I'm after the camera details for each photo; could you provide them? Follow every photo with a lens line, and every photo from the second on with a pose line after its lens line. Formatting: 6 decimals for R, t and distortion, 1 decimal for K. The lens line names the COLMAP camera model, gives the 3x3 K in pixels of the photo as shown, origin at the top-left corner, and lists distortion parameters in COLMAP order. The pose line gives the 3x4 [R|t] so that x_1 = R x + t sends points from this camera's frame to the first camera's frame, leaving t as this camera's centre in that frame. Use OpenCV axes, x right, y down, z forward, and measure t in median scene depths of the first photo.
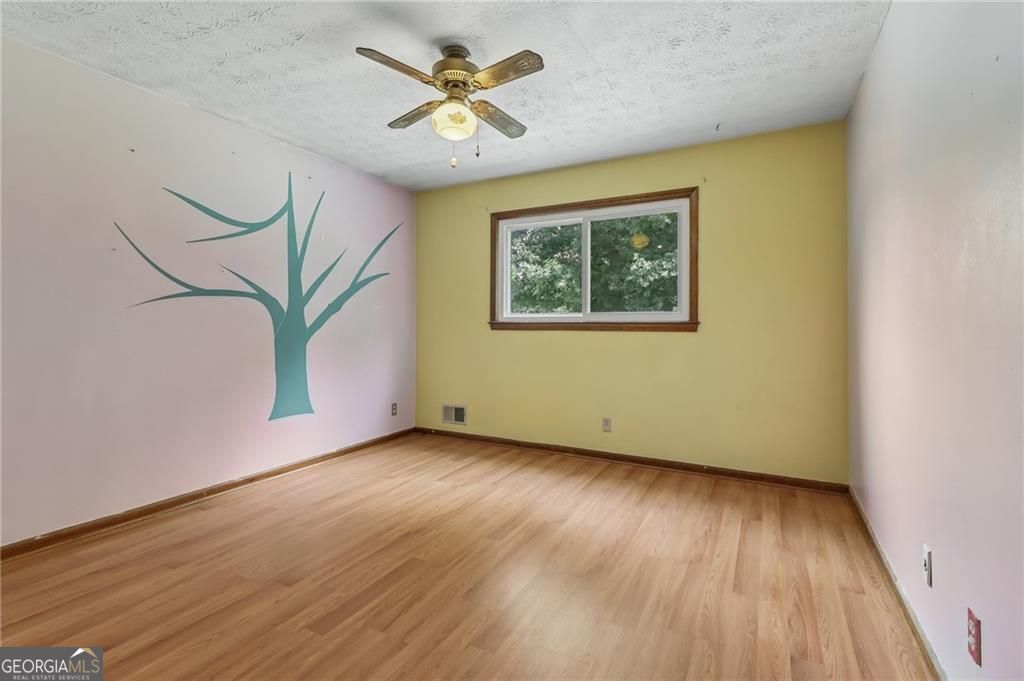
lens RADIAL K [[464.4, 0, 523.5], [0, 464.4, 321.0], [0, 0, 1]] dist [0.007568, -0.006615]
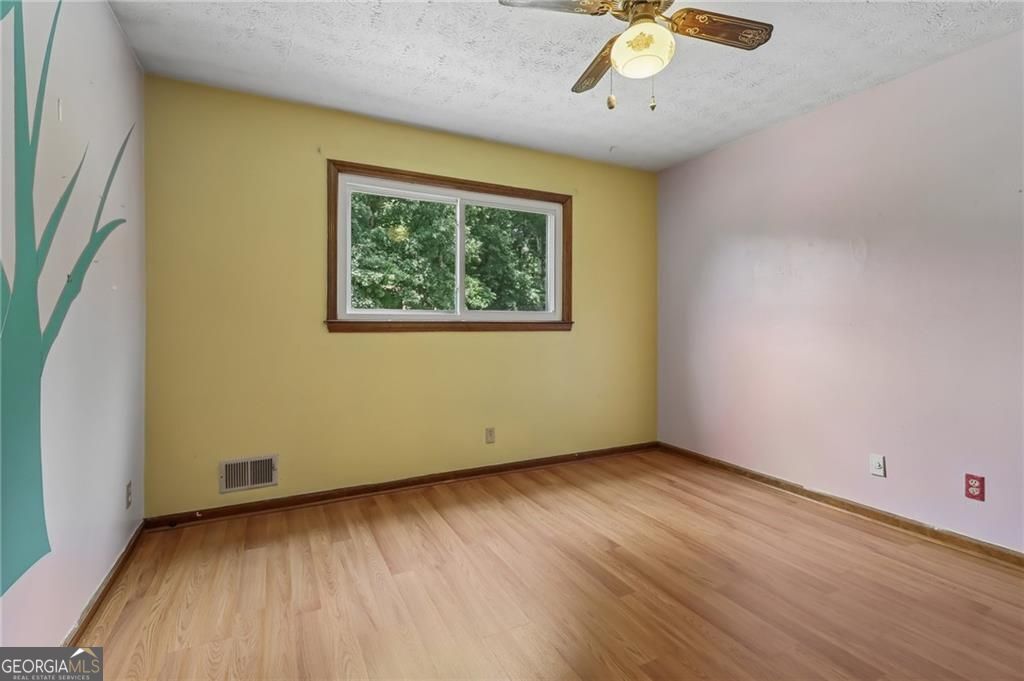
lens RADIAL K [[464.4, 0, 511.0], [0, 464.4, 321.9], [0, 0, 1]] dist [0.007568, -0.006615]
pose [[0.580330, 0.002327, 0.814378, -0.572312], [-0.004323, 0.999991, 0.000223, 0.003316], [-0.814370, -0.003650, 0.580334, 0.482536]]
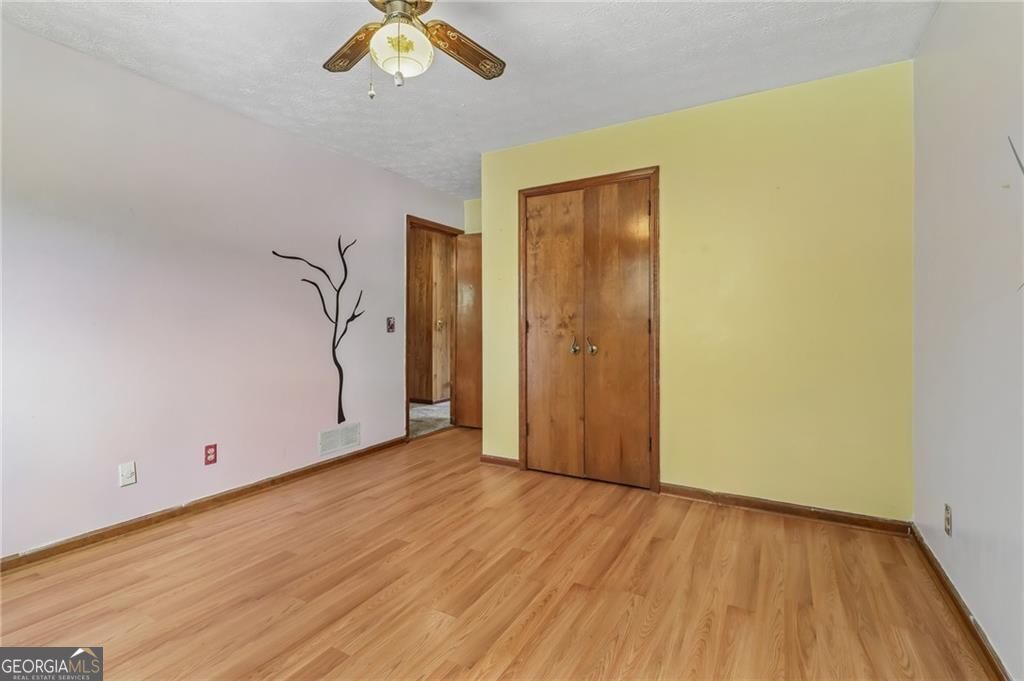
lens RADIAL K [[464.4, 0, 522.7], [0, 464.4, 326.6], [0, 0, 1]] dist [0.007568, -0.006615]
pose [[-0.999757, 0.001174, 0.021992, -0.233531], [0.001177, 0.999999, 0.000116, 0.007638], [-0.021992, 0.000141, -0.999758, 1.135468]]
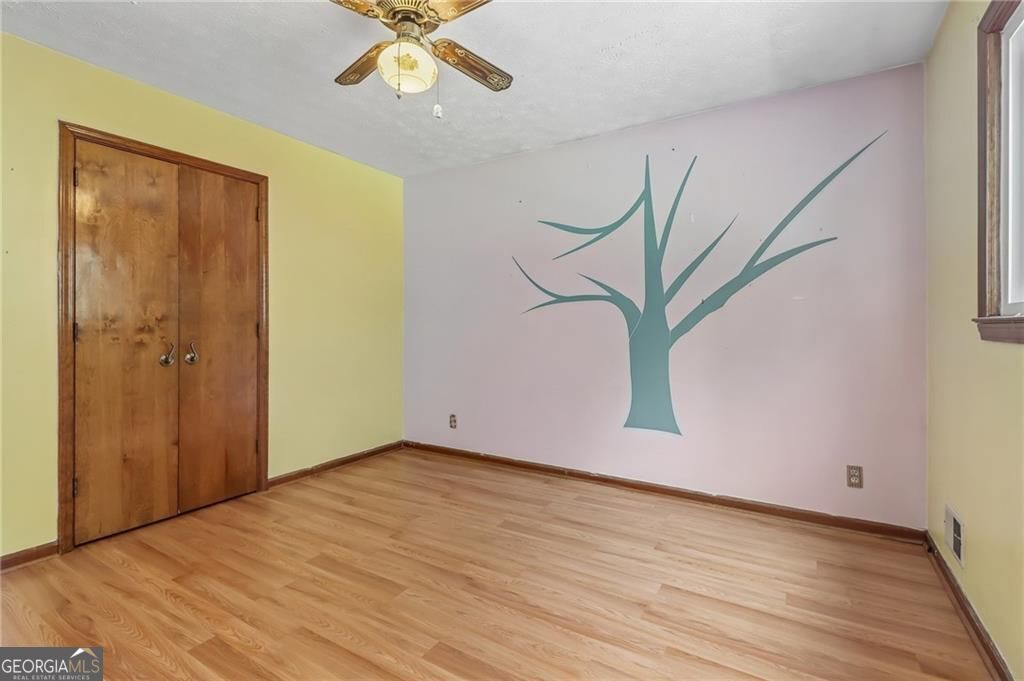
lens RADIAL K [[464.4, 0, 511.6], [0, 464.4, 327.4], [0, 0, 1]] dist [0.007568, -0.006615]
pose [[-0.068258, -0.000866, -0.997667, 0.404416], [0.008564, 0.999962, -0.001454, 0.007877], [0.997631, -0.008644, -0.068248, 0.800720]]
